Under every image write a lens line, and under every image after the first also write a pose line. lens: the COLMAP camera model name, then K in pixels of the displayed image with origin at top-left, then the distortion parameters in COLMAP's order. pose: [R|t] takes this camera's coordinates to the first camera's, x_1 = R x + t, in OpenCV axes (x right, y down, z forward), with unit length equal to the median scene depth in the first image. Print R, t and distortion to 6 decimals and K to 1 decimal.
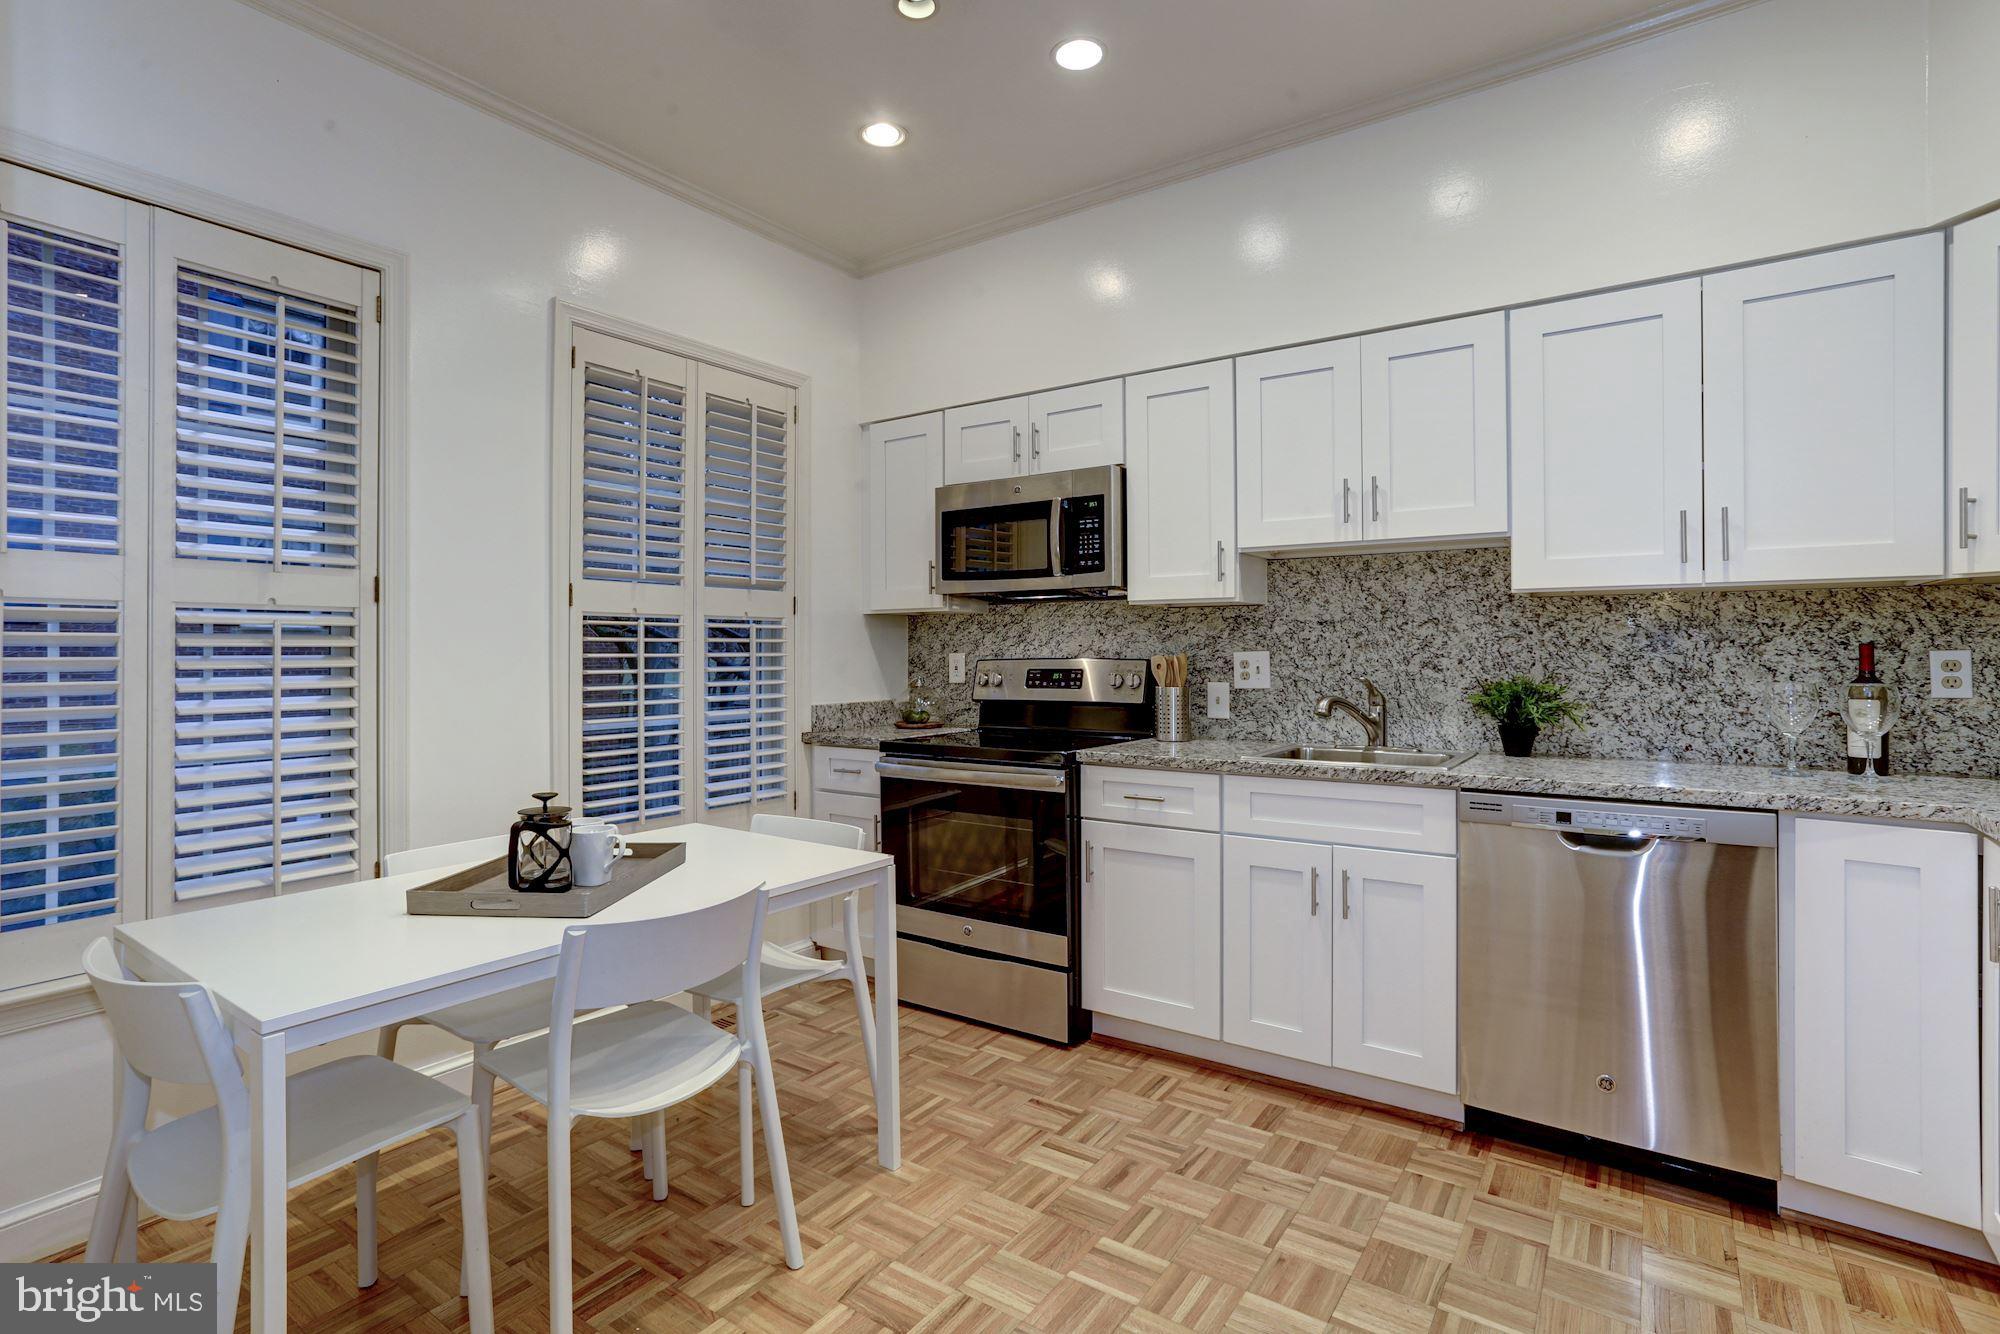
lens RADIAL K [[965.1, 0, 987.7], [0, 965.1, 645.0], [0, 0, 1]] dist [-0.055828, 0.036245]
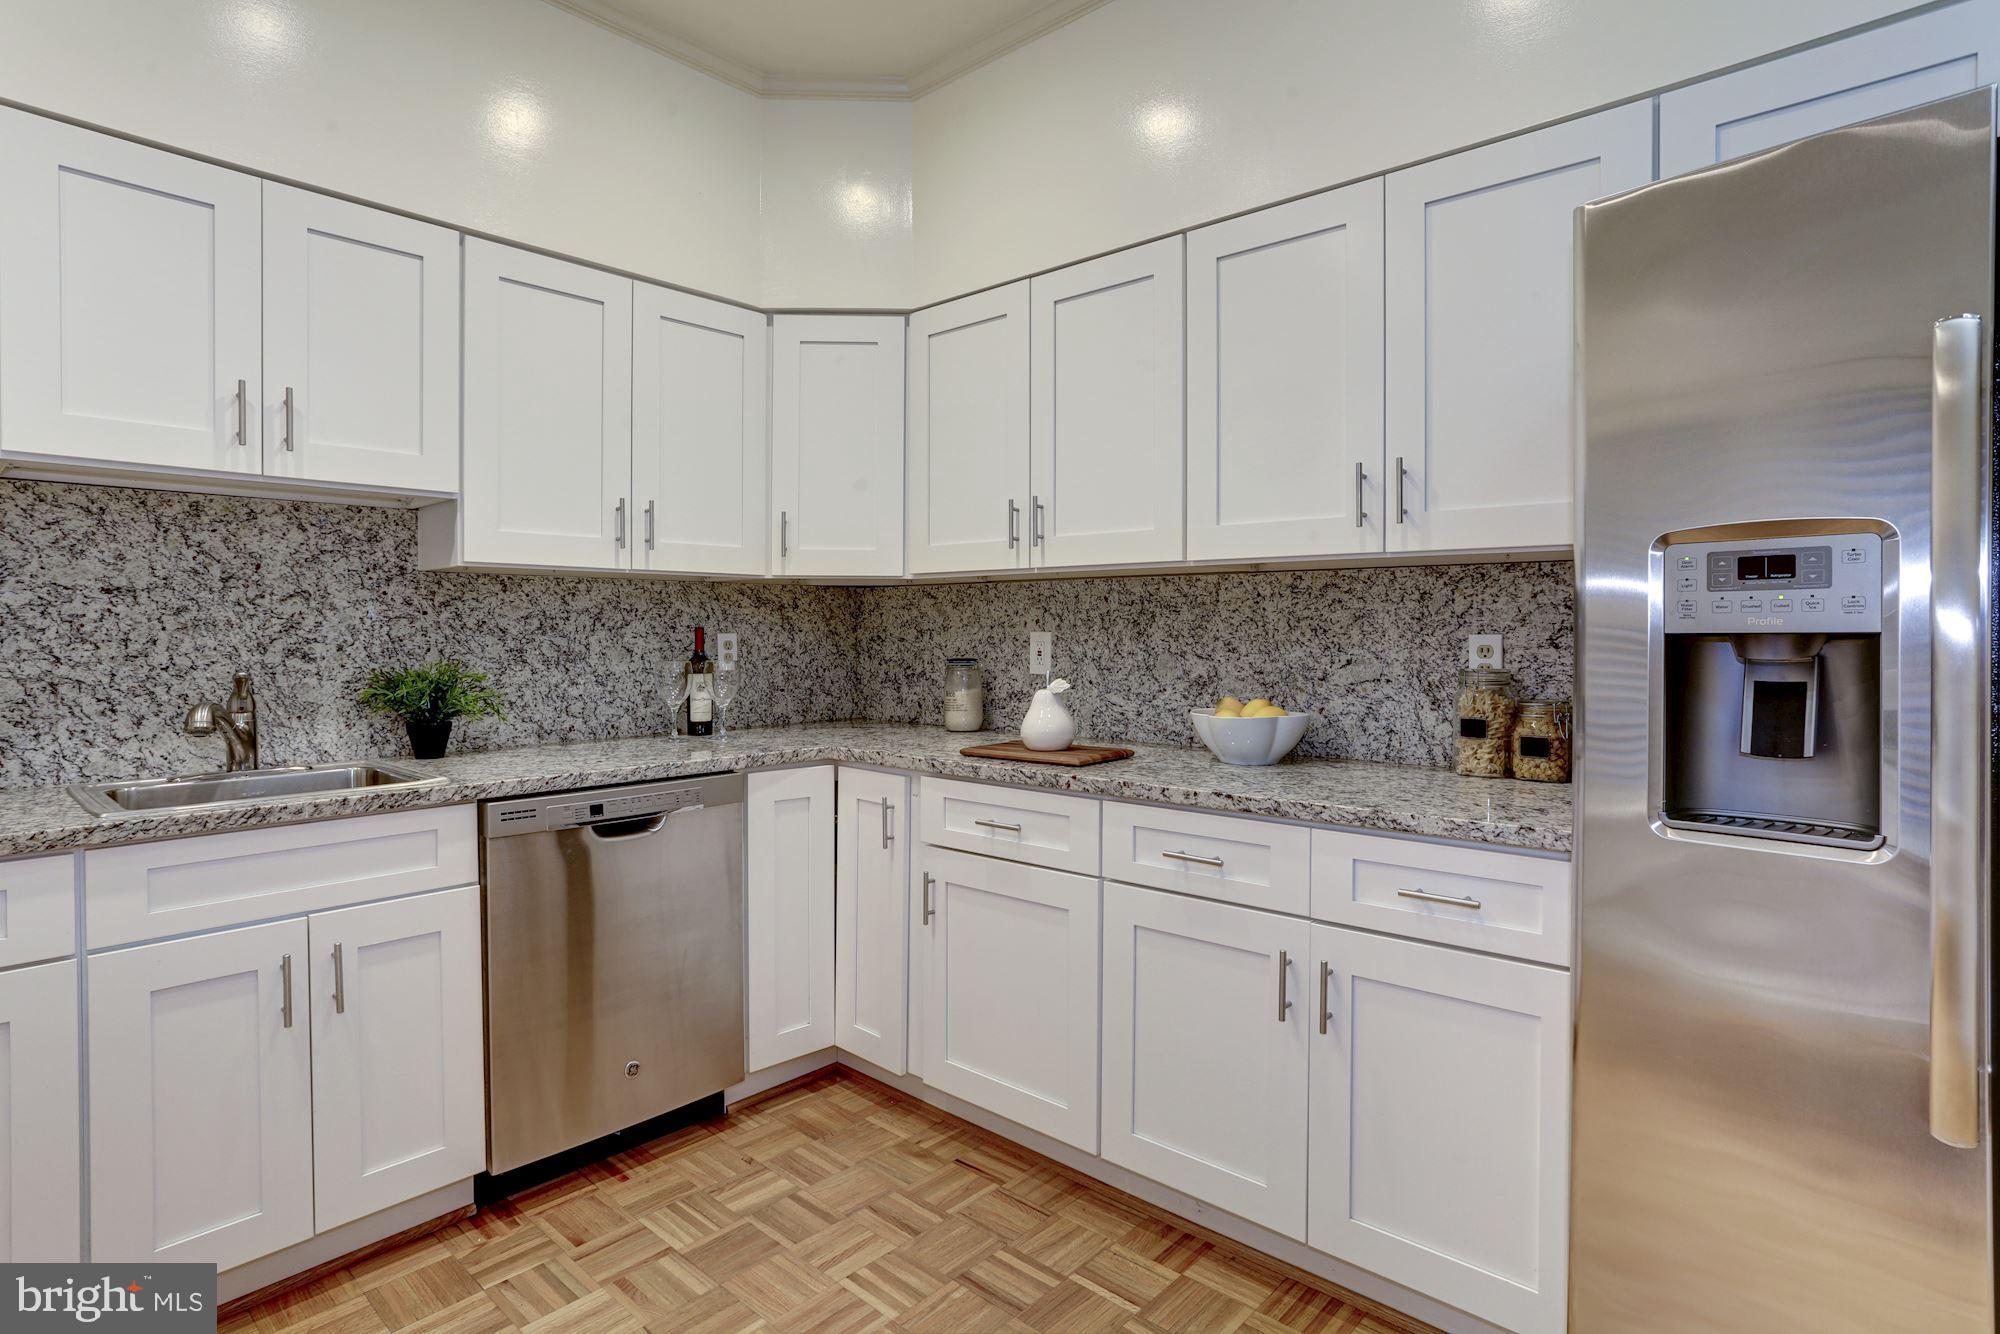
lens RADIAL K [[1027.0, 0, 988.8], [0, 1027.0, 641.9], [0, 0, 1]] dist [-0.049261, 0.033216]
pose [[0.124213, -0.007277, 0.992229, -0.291242], [-0.002740, 0.999967, 0.007677, 0.005200], [-0.992252, -0.003672, 0.124189, 0.411924]]
